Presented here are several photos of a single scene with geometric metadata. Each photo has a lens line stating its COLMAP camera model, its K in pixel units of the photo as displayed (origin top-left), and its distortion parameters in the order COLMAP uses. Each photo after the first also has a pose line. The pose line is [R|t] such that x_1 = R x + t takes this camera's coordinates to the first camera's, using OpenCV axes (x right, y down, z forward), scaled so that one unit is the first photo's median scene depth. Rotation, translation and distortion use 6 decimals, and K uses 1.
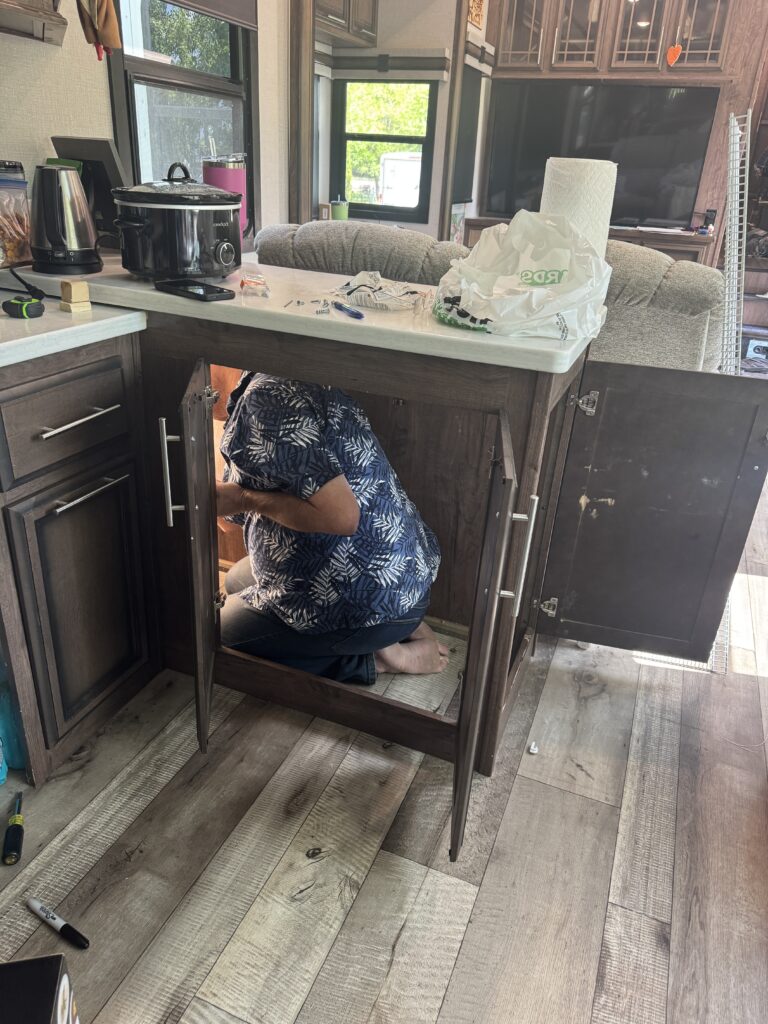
lens RADIAL K [[734.3, 0, 383.2], [0, 734.3, 511.5], [0, 0, 1]] dist [-0.009170, 0.001952]
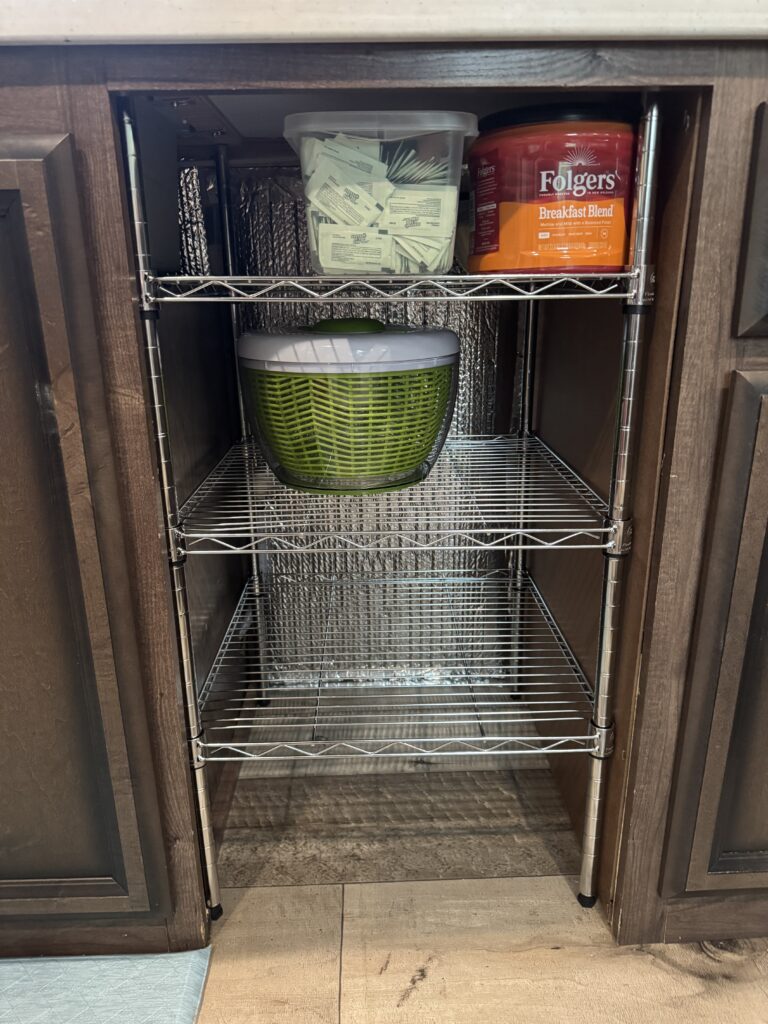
lens RADIAL K [[734.3, 0, 383.5], [0, 734.3, 510.9], [0, 0, 1]] dist [-0.009170, 0.001952]
pose [[0.398624, 0.226586, -0.888683, -0.152218], [-0.352092, 0.932554, 0.079839, 0.108795], [0.846836, 0.281072, 0.451517, 0.565659]]
